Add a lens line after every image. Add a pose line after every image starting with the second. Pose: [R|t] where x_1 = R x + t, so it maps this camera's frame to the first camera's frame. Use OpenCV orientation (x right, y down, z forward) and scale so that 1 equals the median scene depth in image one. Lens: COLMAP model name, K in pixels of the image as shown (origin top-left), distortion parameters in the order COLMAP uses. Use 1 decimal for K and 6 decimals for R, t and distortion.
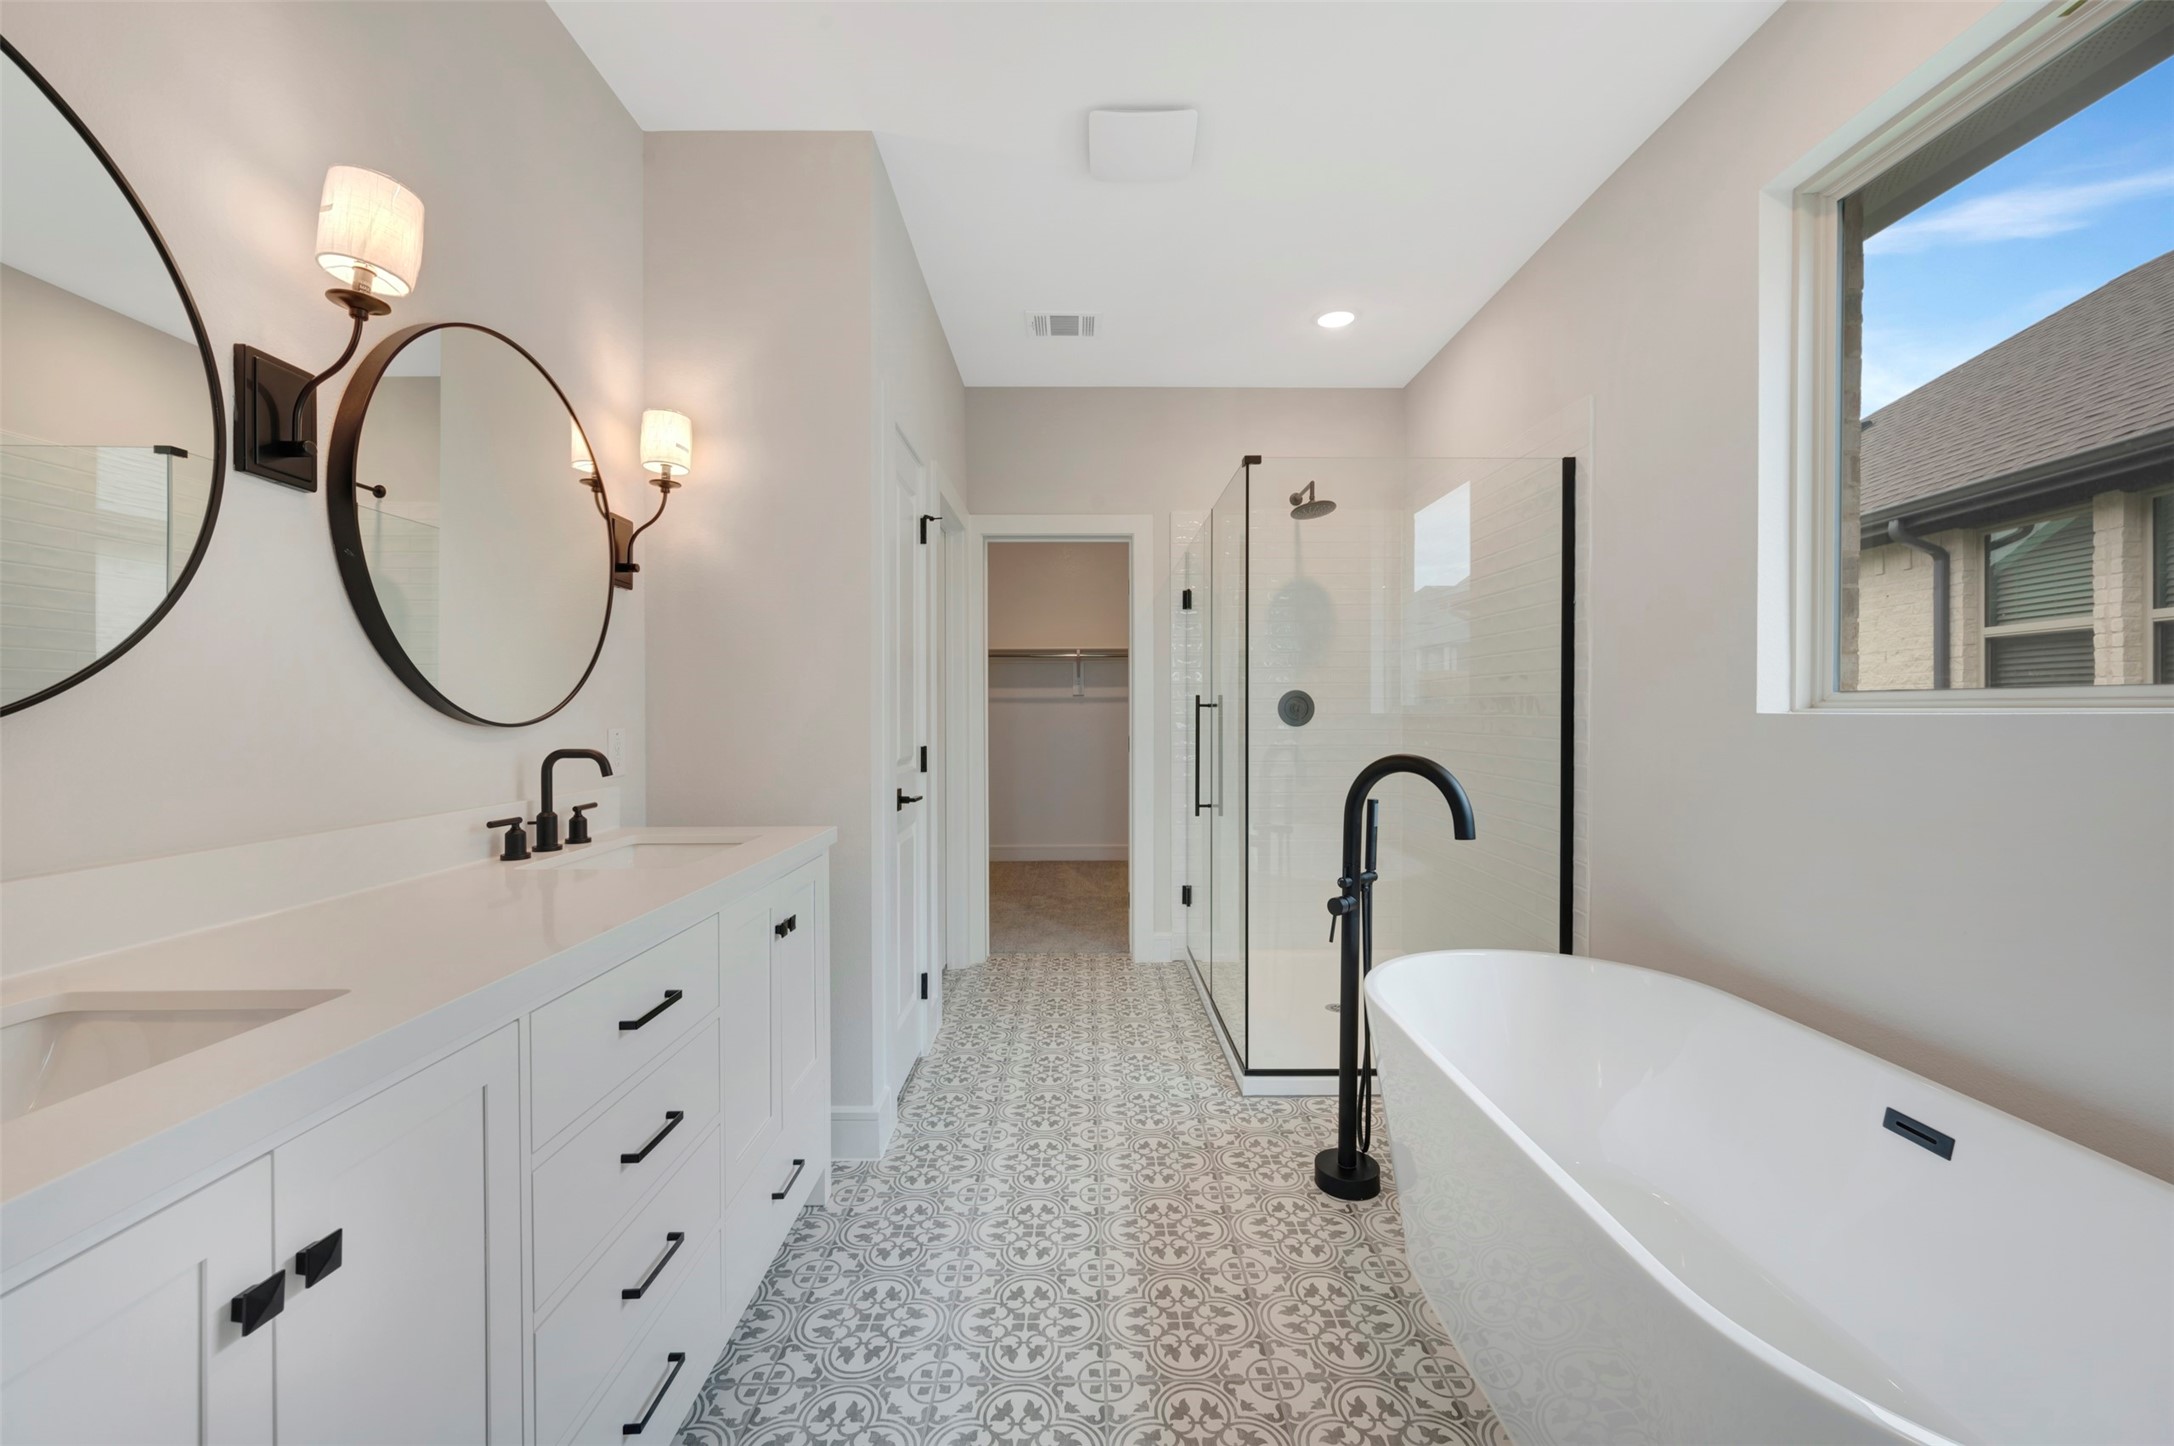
lens RADIAL K [[879.1, 0, 1085.5], [0, 879.1, 726.4], [0, 0, 1]] dist [0.001058, -0.000141]
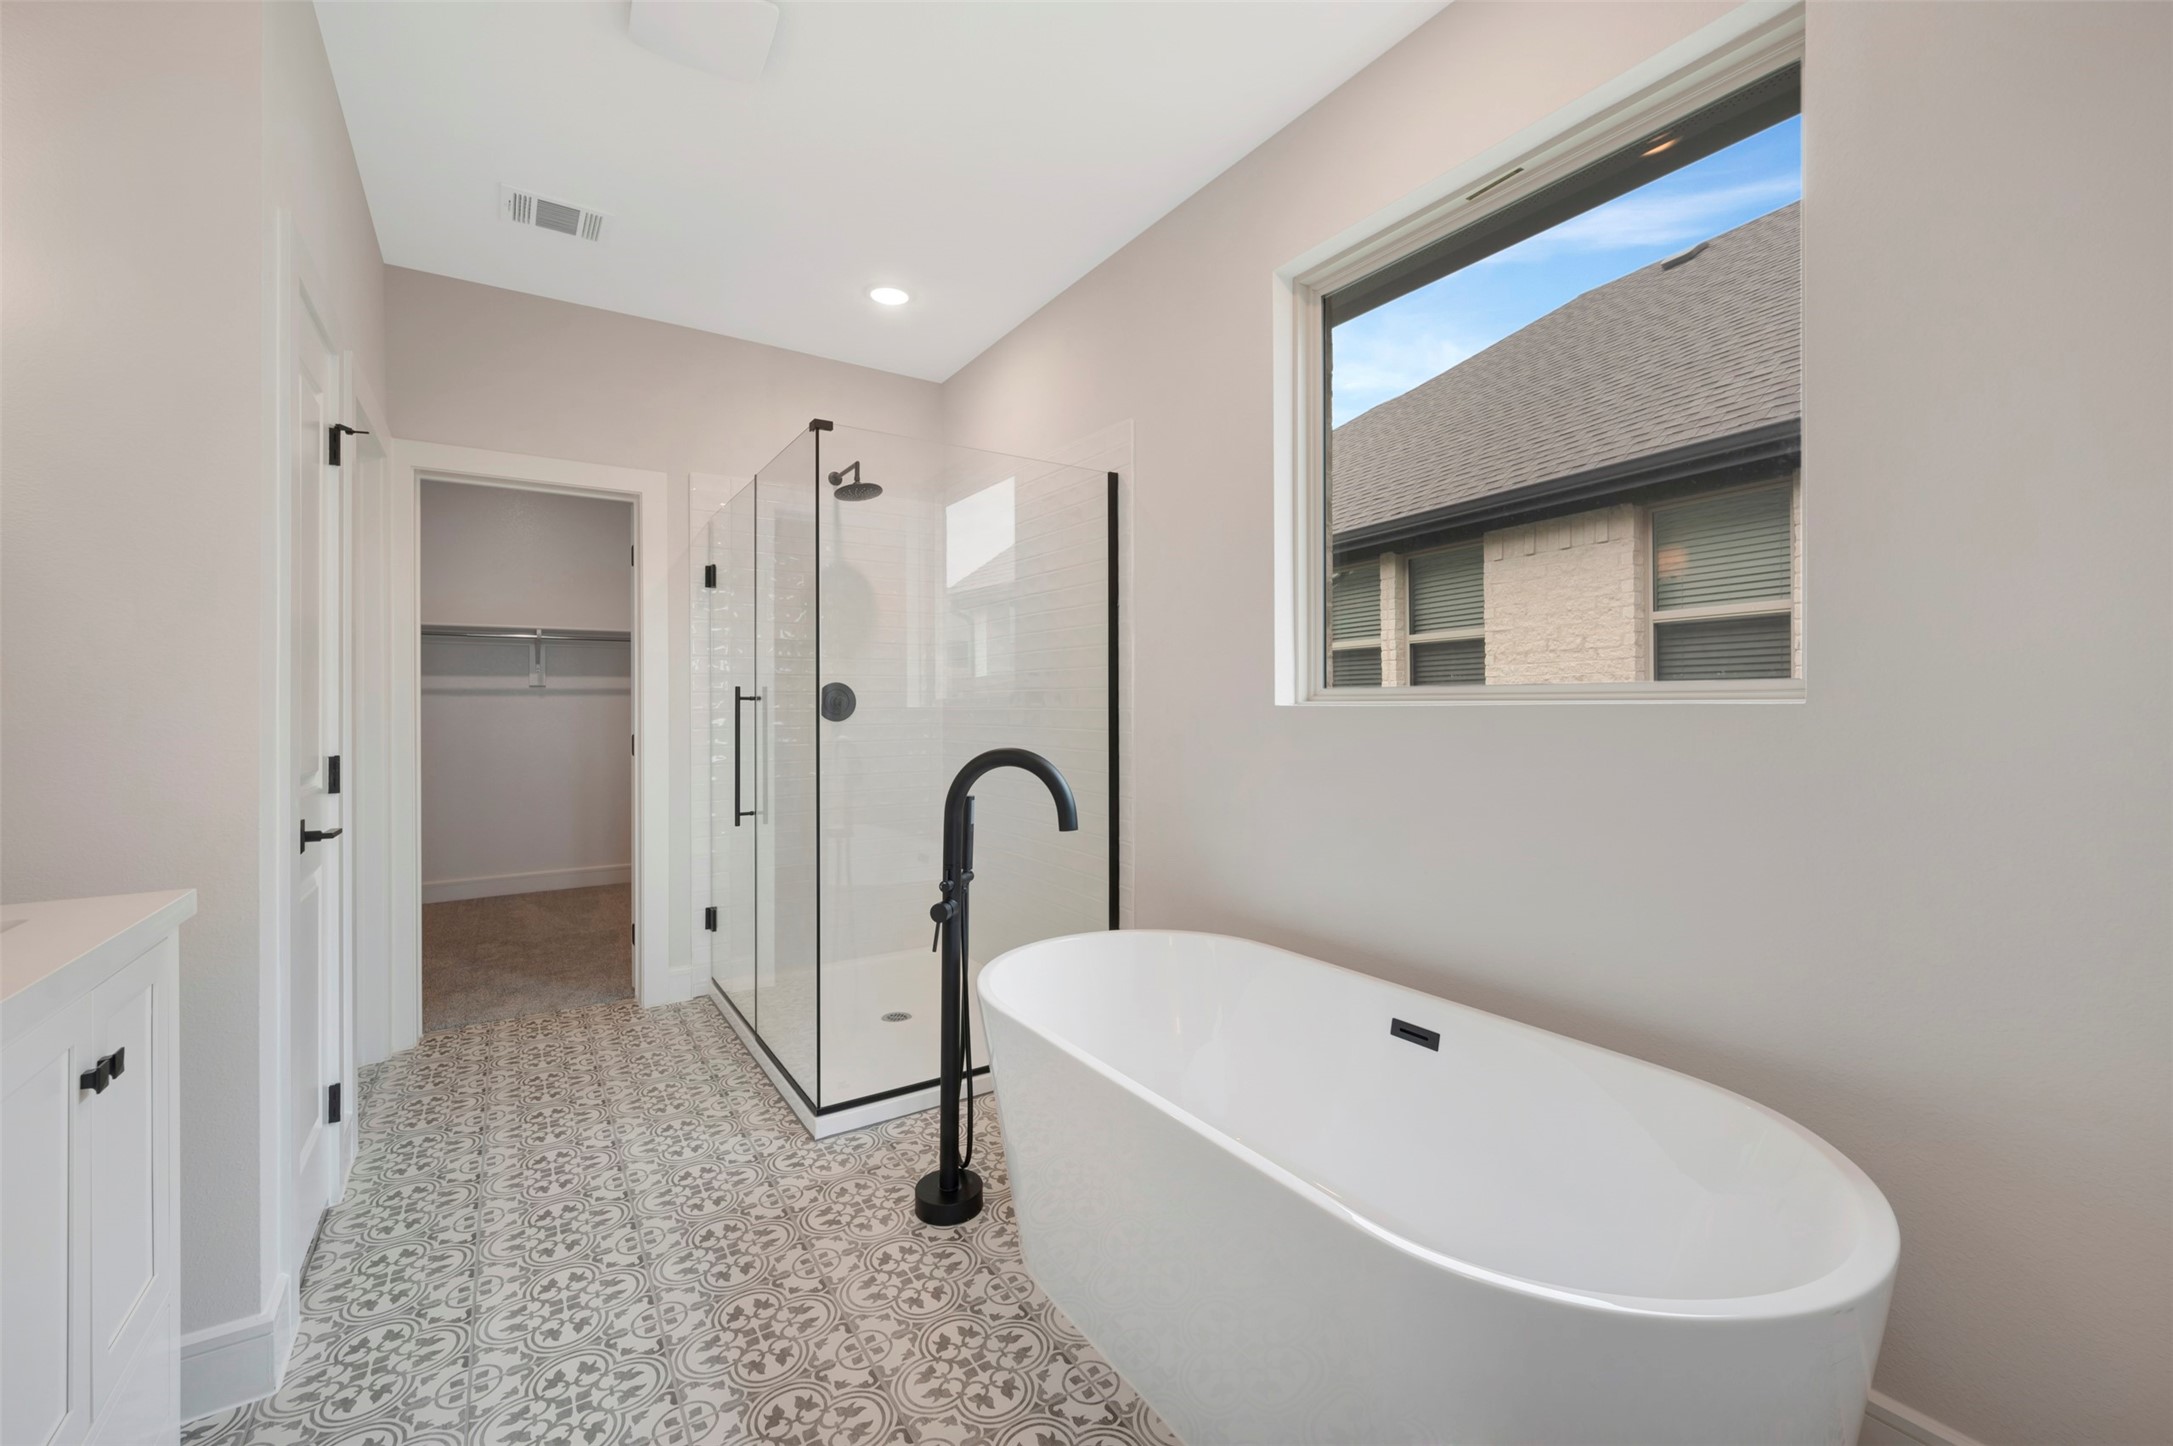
lens RADIAL K [[888.0, 0, 1089.6], [0, 888.0, 706.3], [0, 0, 1]] dist [0.000570, -0.000273]
pose [[0.833886, -0.002176, 0.551932, -0.082614], [0.011551, 0.999842, -0.013510, -0.000252], [-0.551816, 0.017641, 0.833779, 0.096551]]
